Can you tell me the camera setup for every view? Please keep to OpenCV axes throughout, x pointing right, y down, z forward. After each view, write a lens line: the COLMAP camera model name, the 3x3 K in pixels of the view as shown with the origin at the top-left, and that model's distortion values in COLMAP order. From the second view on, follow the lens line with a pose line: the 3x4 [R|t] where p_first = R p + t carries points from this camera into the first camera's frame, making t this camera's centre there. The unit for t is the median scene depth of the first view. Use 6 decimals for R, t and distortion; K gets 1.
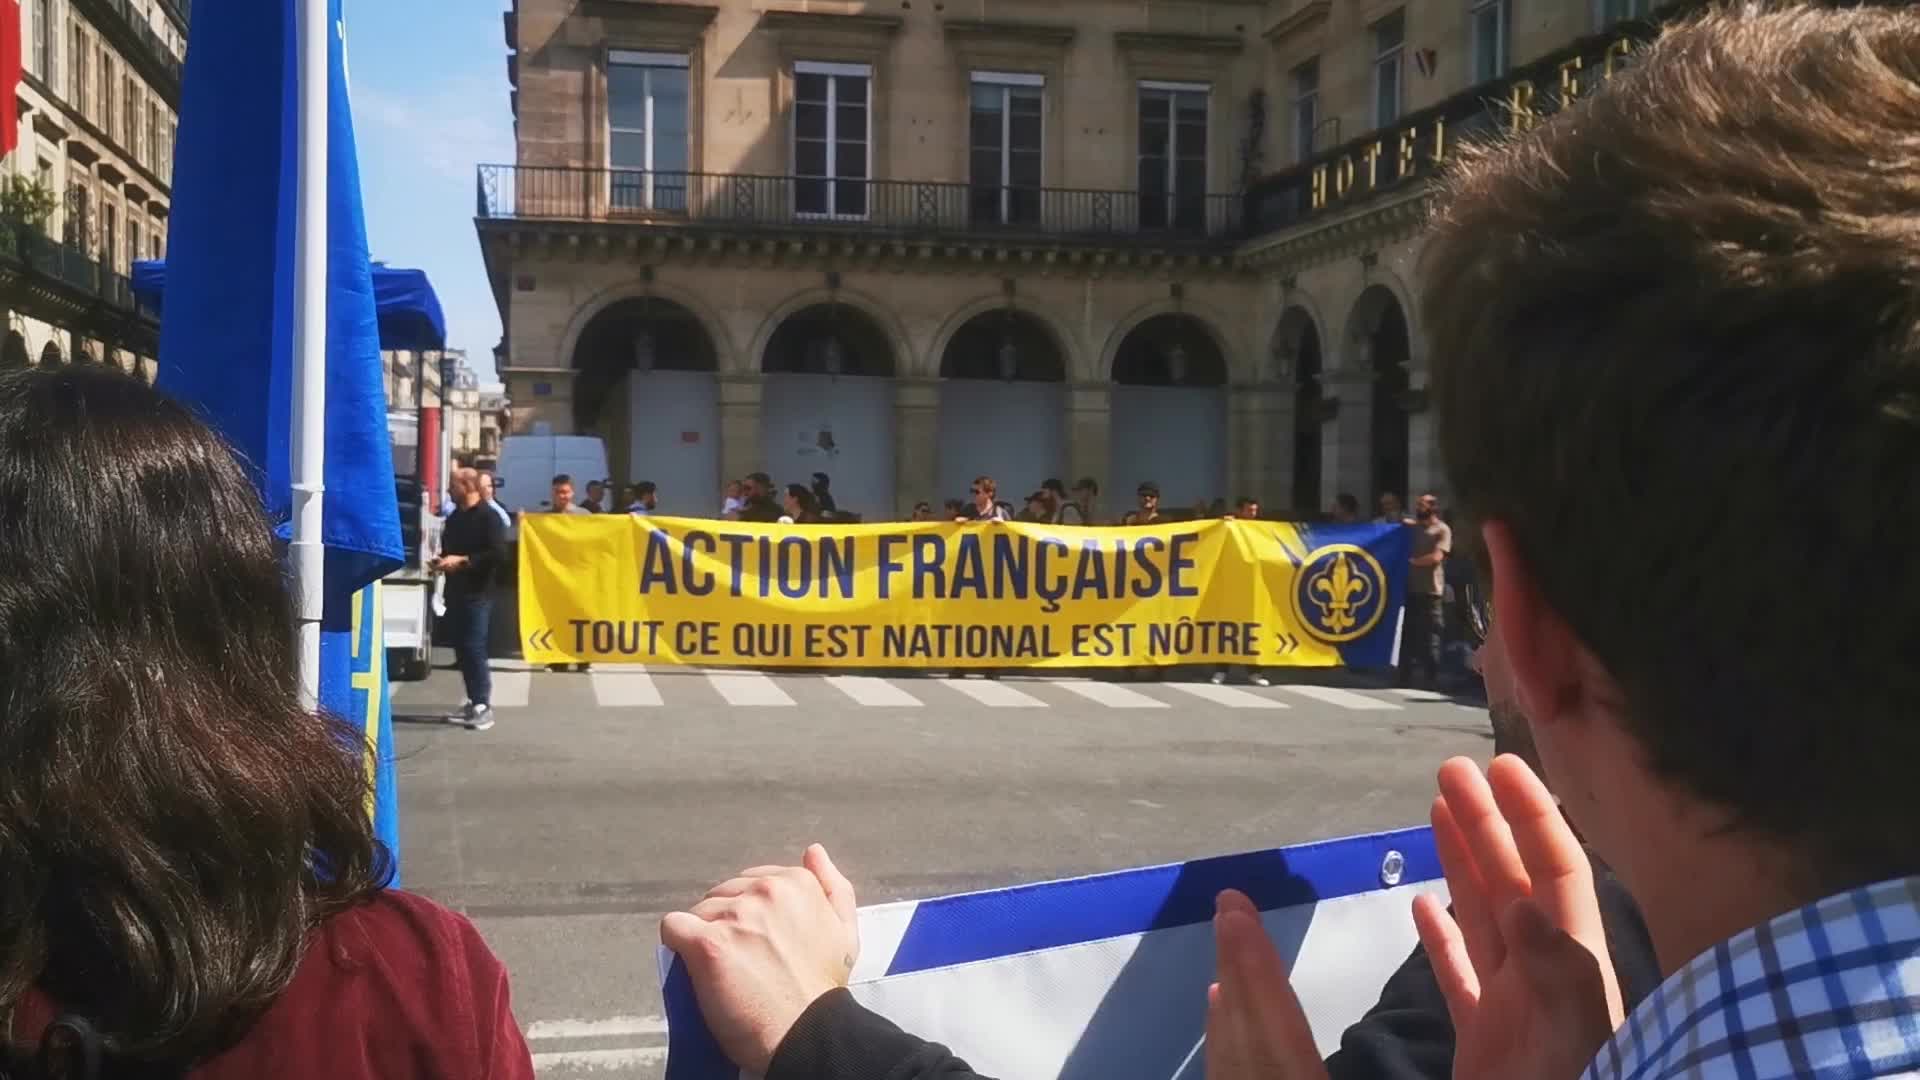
lens RADIAL K [[1942.7, 0, 963.5], [0, 1942.7, 537.5], [0, 0, 1]] dist [0.058243, -0.013835]
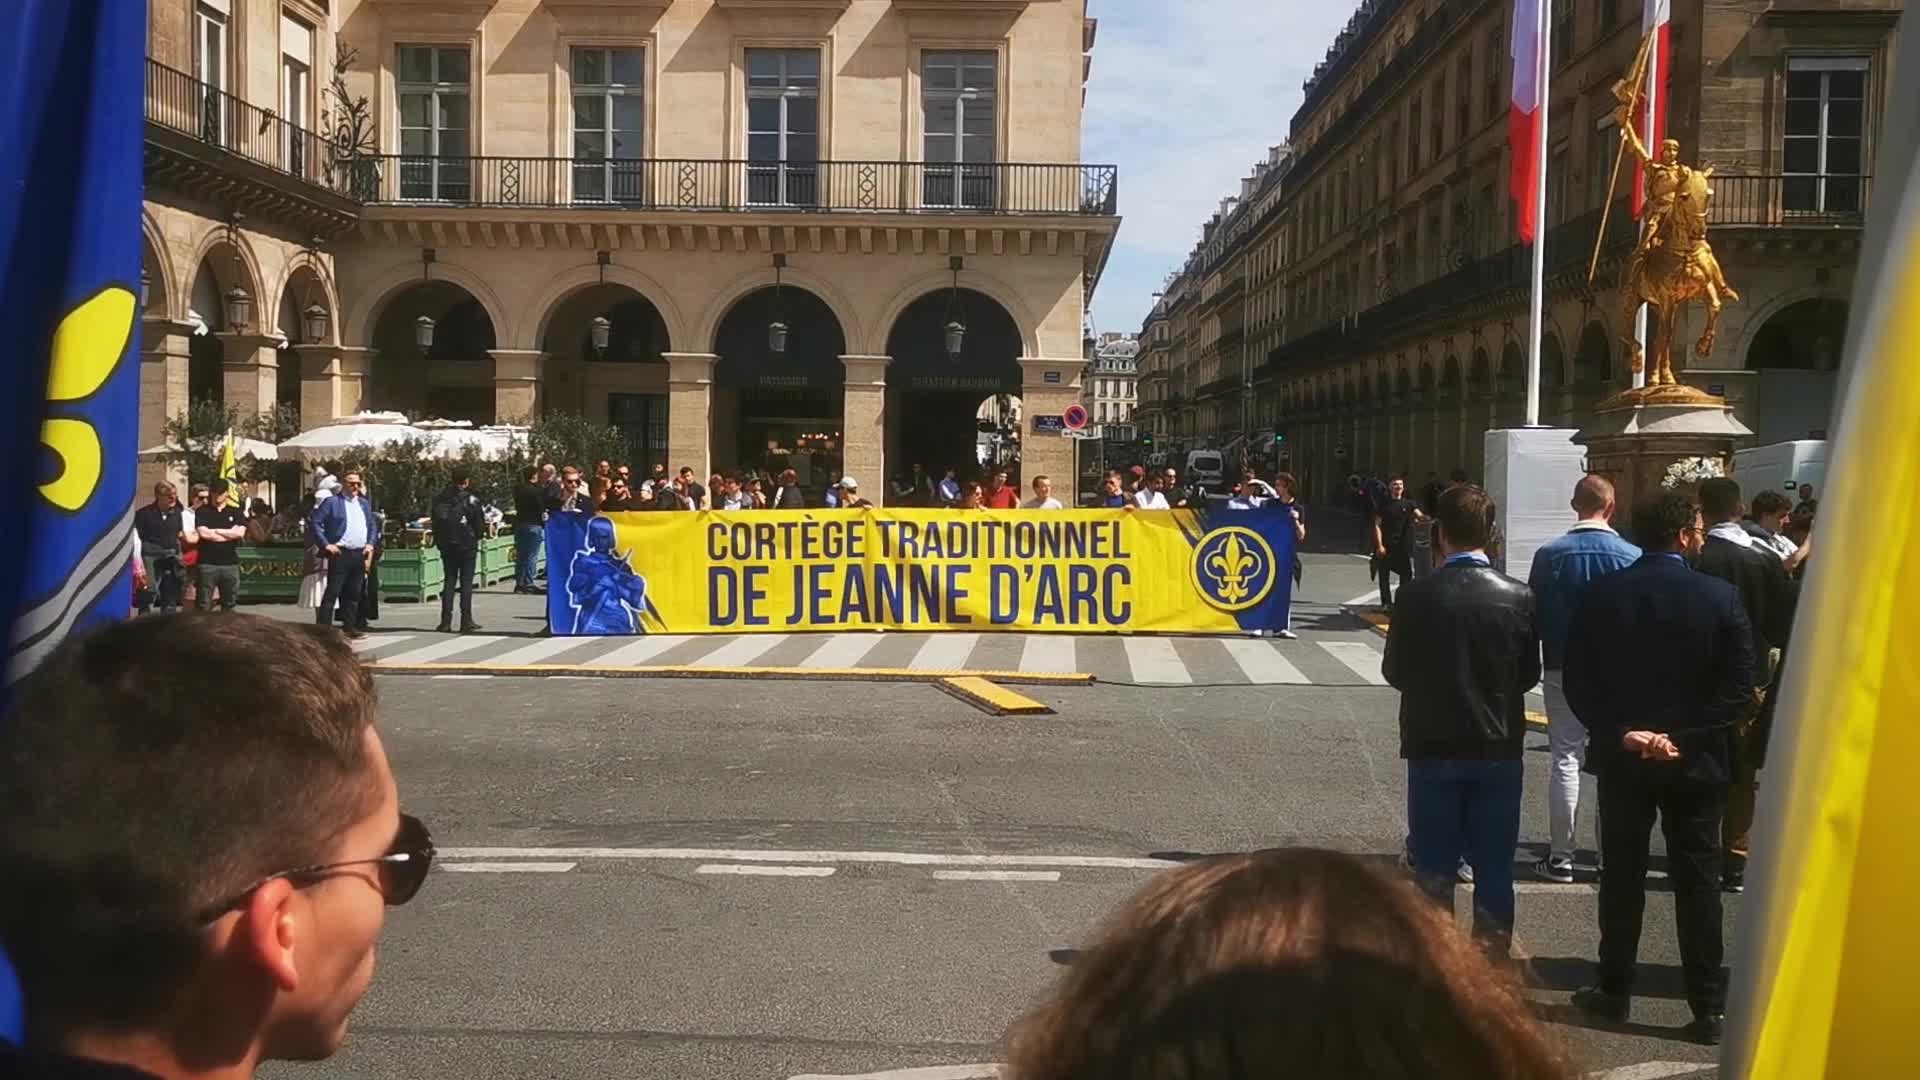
lens RADIAL K [[1907.9, 0, 955.7], [0, 1907.9, 536.6], [0, 0, 1]] dist [0.049731, 0.007769]
pose [[0.972617, 0.014546, -0.231960, -0.361978], [-0.011660, 0.999837, 0.013807, -0.007935], [0.232123, -0.010724, 0.972627, -0.088156]]
